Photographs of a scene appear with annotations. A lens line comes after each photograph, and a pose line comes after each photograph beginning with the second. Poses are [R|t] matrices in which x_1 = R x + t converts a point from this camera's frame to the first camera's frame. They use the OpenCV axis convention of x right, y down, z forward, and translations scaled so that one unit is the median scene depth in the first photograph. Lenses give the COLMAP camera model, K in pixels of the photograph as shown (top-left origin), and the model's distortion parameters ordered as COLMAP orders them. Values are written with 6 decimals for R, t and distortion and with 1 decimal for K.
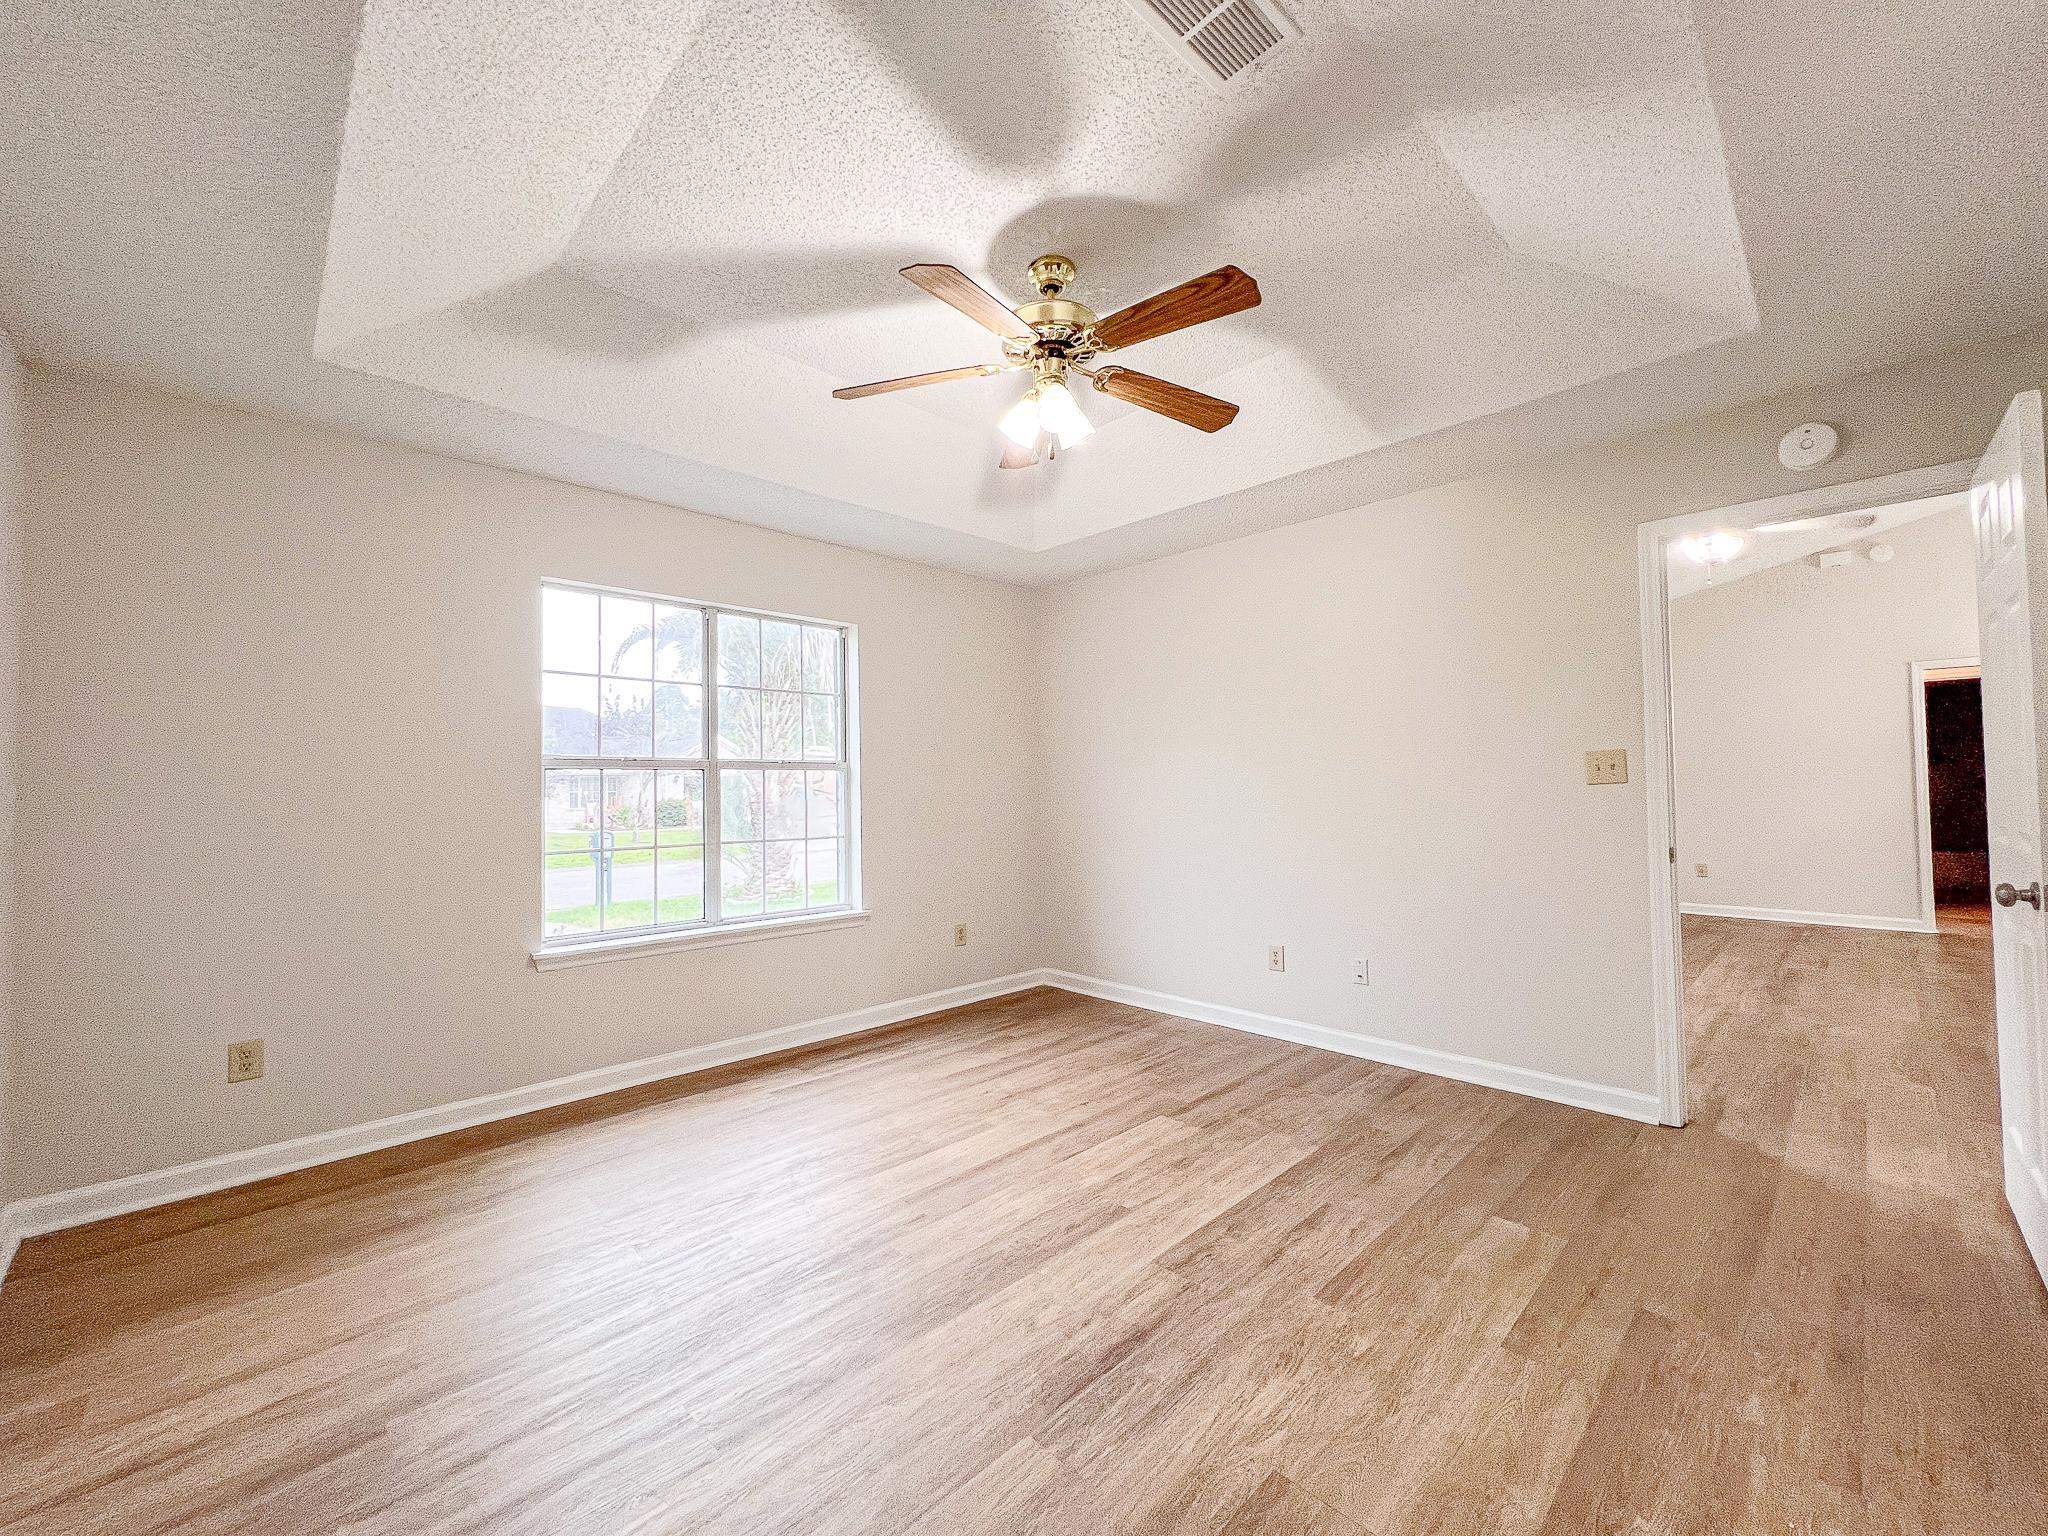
lens RADIAL K [[820.1, 0, 1022.8], [0, 820.1, 763.1], [0, 0, 1]] dist [-0.002748, 0.000965]
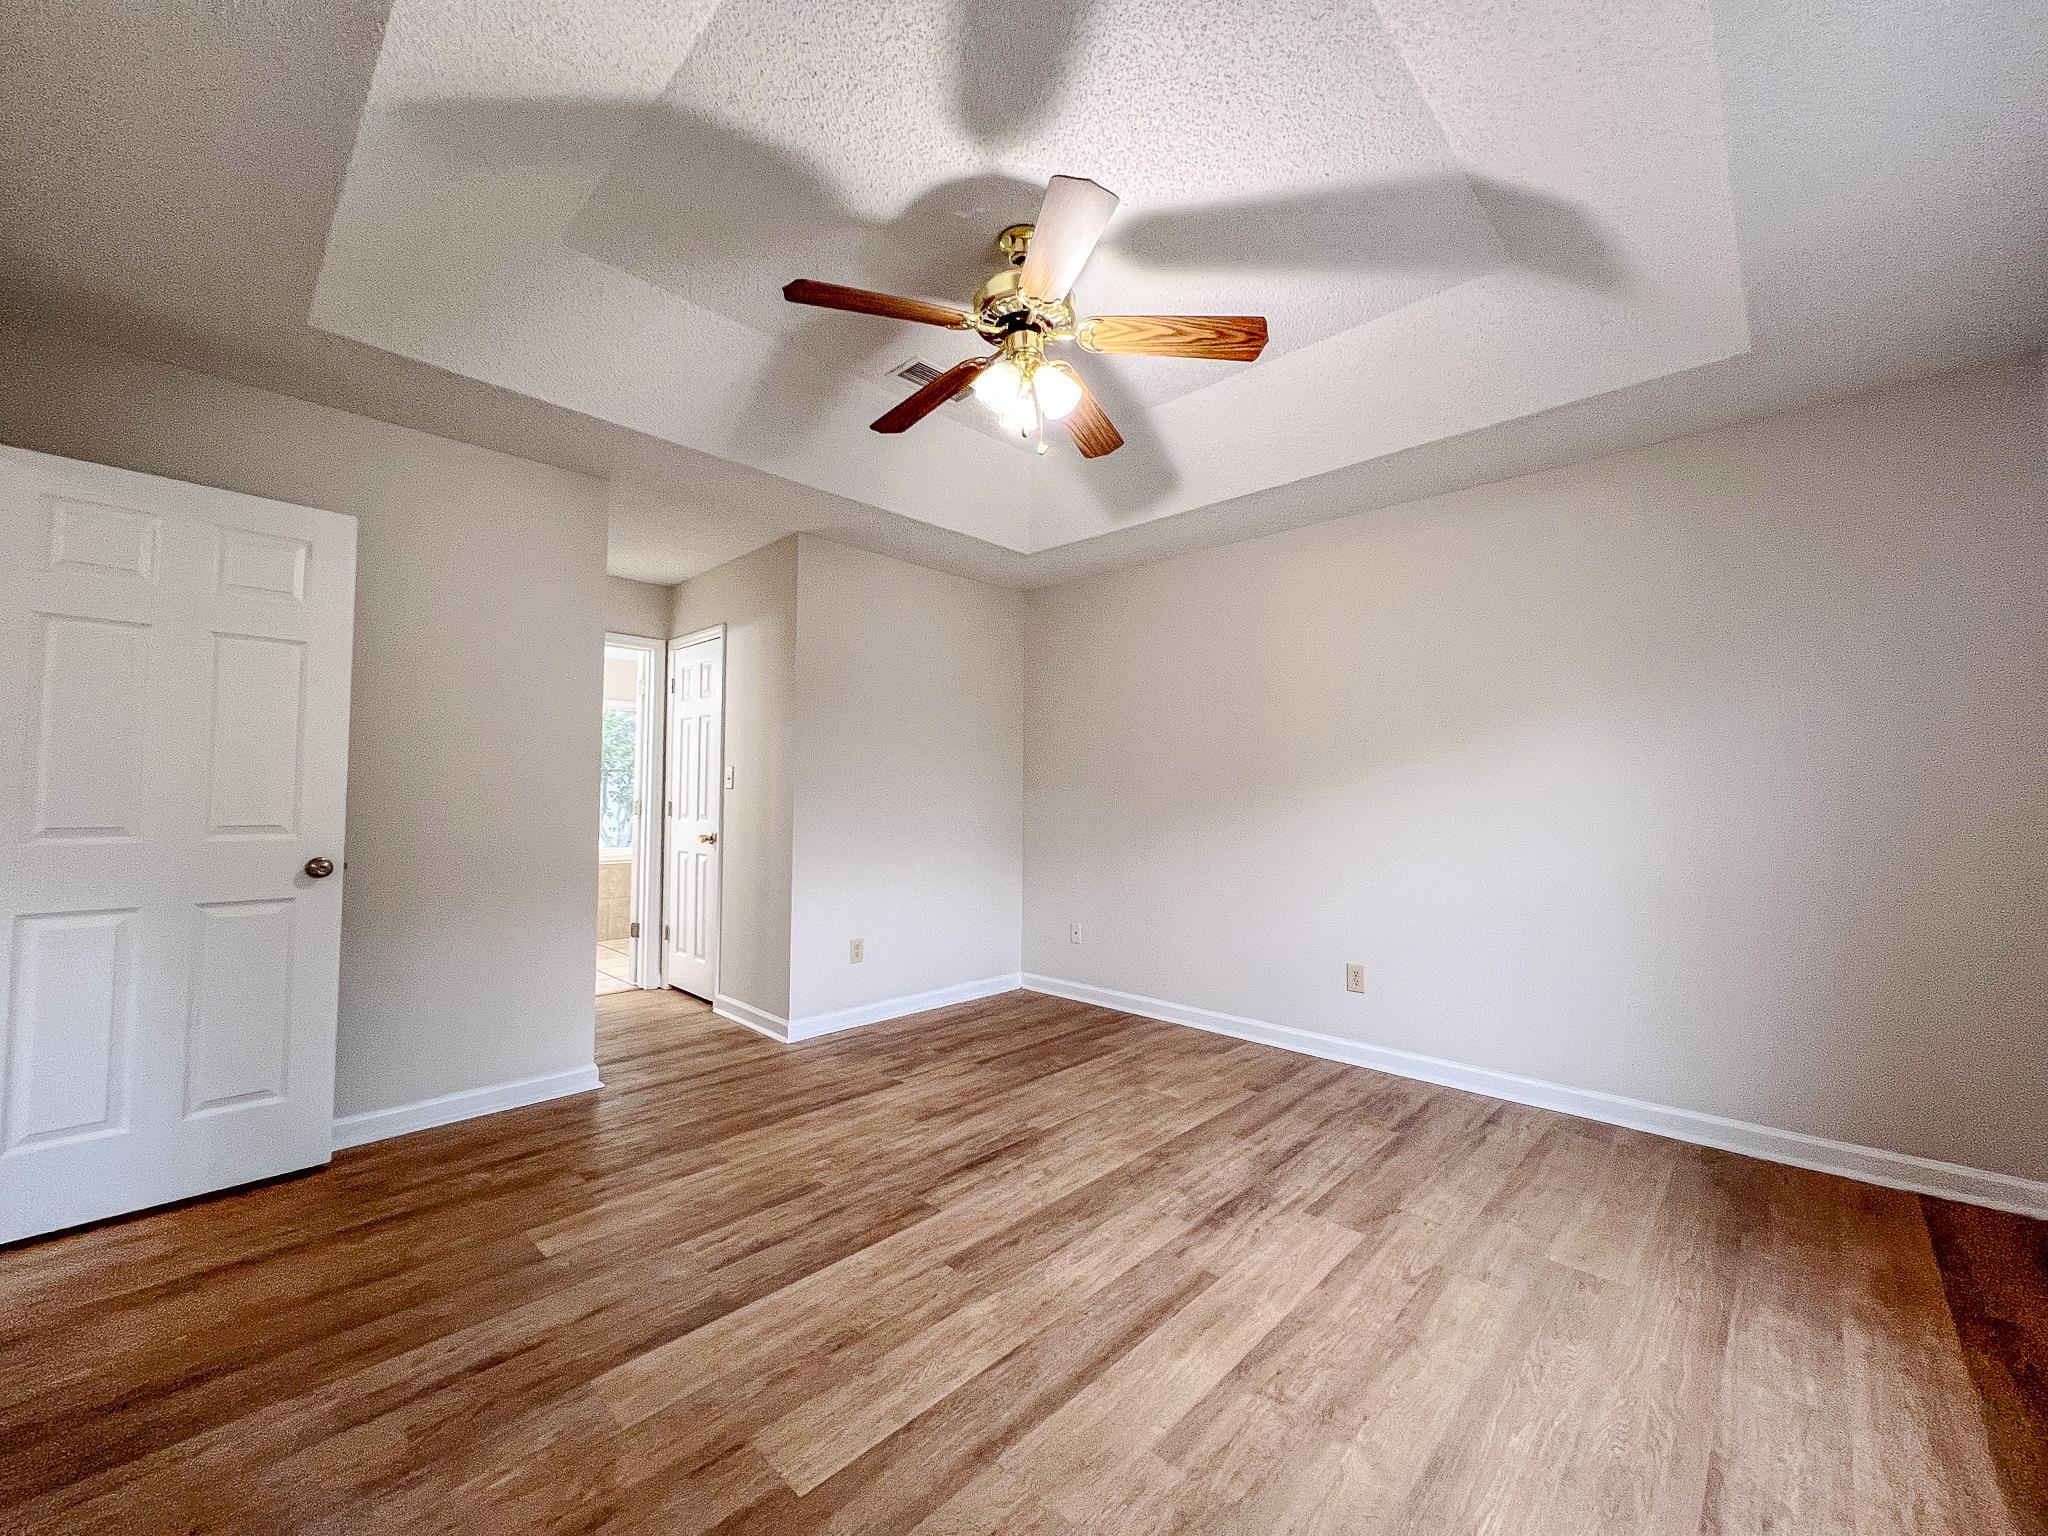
lens RADIAL K [[820.1, 0, 1023.1], [0, 820.1, 753.9], [0, 0, 1]] dist [-0.002748, 0.000965]
pose [[-0.999219, 0.006047, -0.039048, 0.068394], [0.009192, 0.996683, -0.080863, 0.065690], [0.038429, -0.081159, -0.995960, 1.669405]]
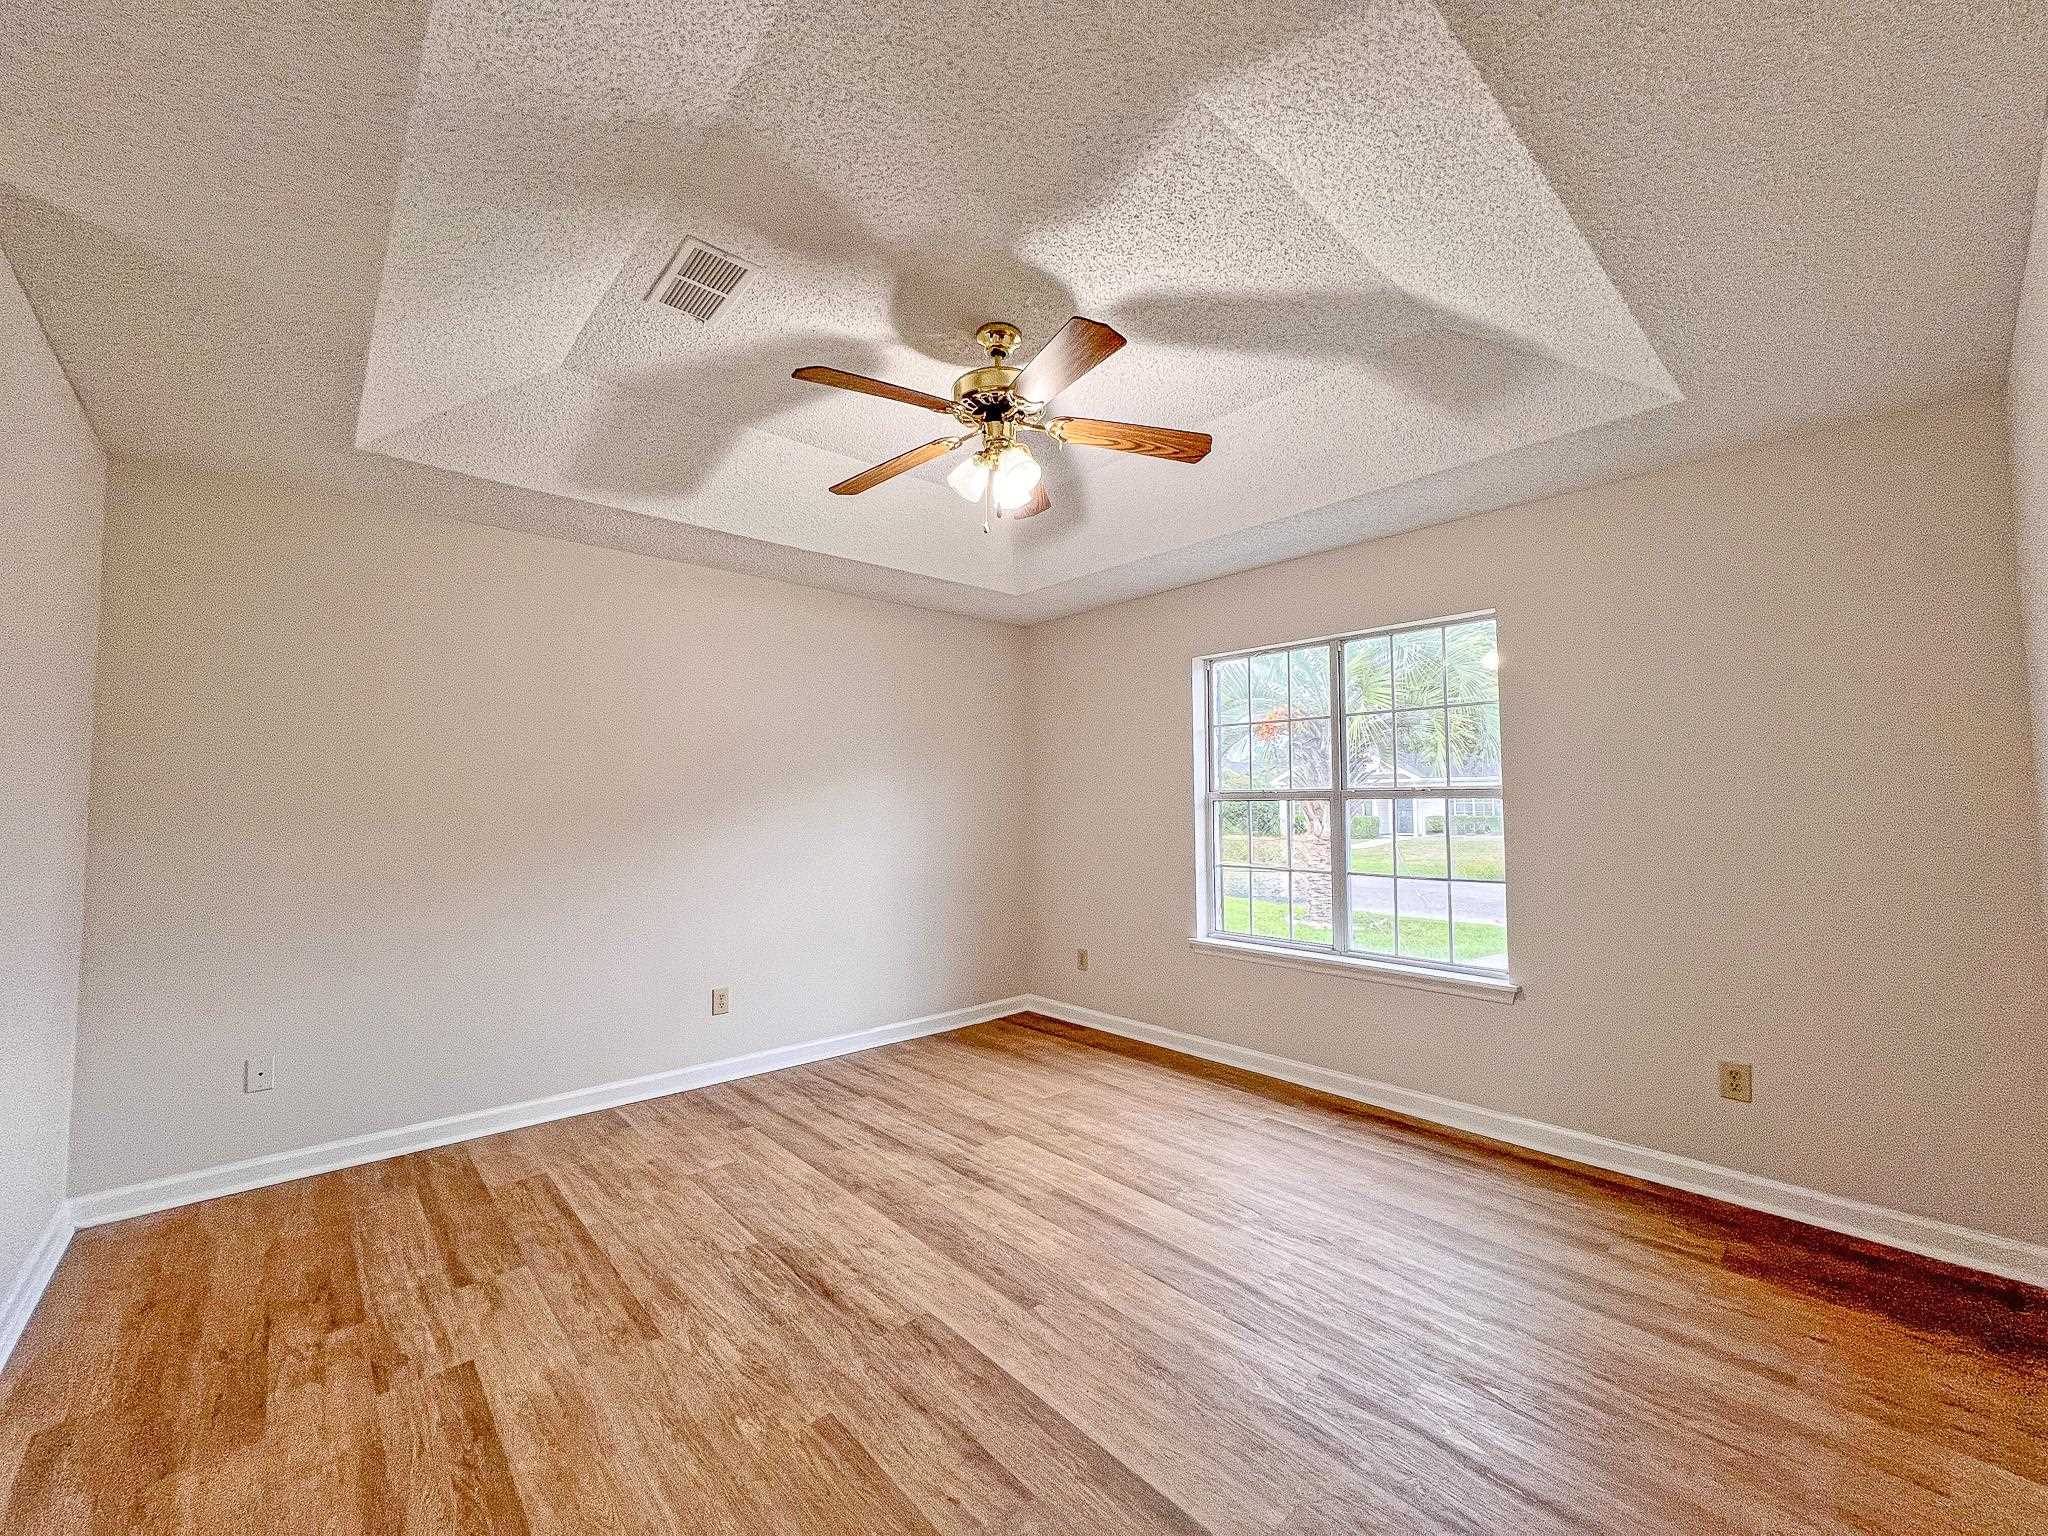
lens RADIAL K [[820.1, 0, 1014.3], [0, 820.1, 764.2], [0, 0, 1]] dist [-0.002748, 0.000965]
pose [[-0.043150, -0.037778, -0.998354, 0.914534], [0.034445, 0.998634, -0.039277, -0.014305], [0.998475, -0.036083, -0.041790, 0.907652]]
